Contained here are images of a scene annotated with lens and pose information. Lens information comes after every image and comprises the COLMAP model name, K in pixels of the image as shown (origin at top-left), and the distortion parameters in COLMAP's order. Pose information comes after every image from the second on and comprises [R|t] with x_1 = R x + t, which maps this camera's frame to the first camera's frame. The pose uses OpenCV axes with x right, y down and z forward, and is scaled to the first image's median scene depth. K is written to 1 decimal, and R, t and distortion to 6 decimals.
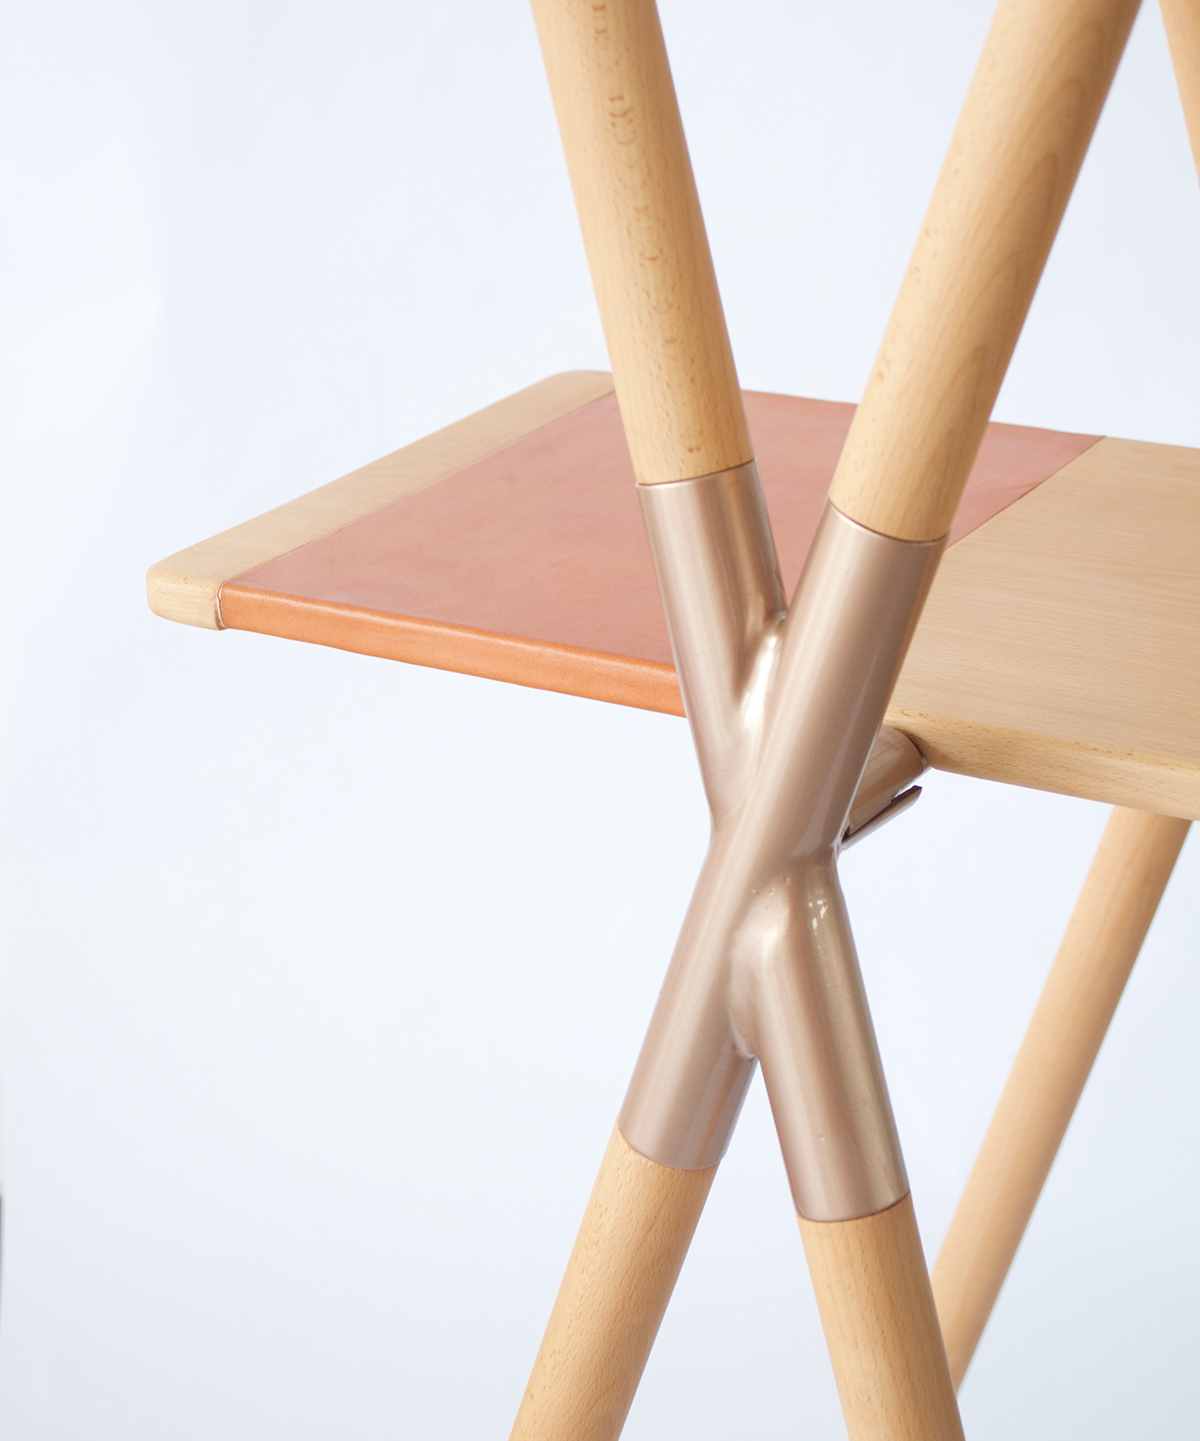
lens RADIAL K [[3330.6, 0, 600.0], [0, 3330.6, 720.5], [0, 0, 1]] dist [0.093055, 0.006586]
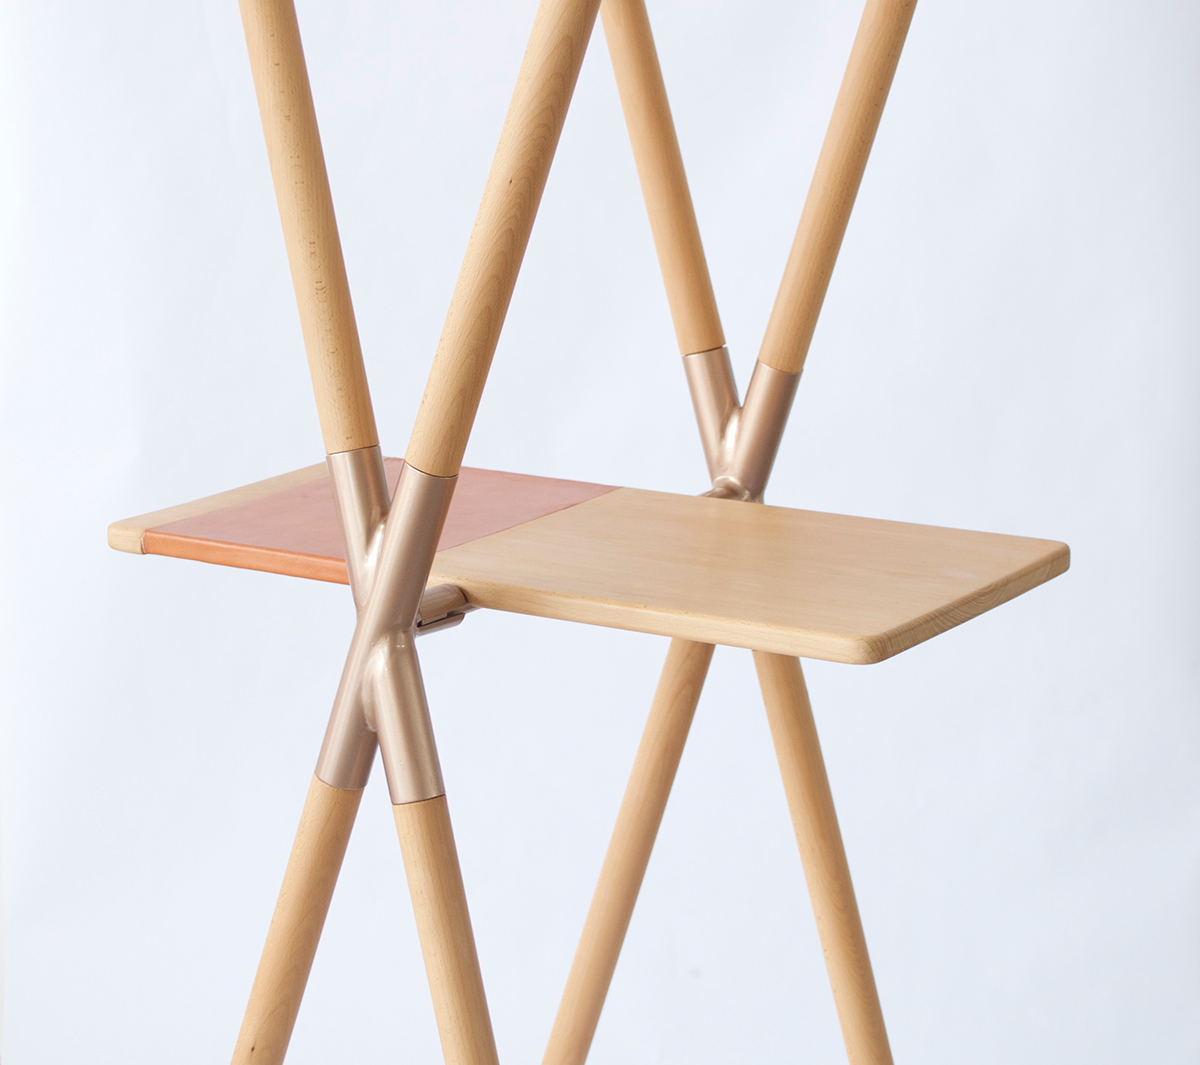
lens RADIAL K [[3168.9, 0, 600.0], [0, 3168.9, 532.5], [0, 0, 1]] dist [-0.007072, 0.261781]
pose [[0.999414, 0.034224, -0.001164, 0.187714], [-0.034043, 0.989298, -0.141883, 0.258294], [-0.003704, 0.141839, 0.989883, -1.017703]]
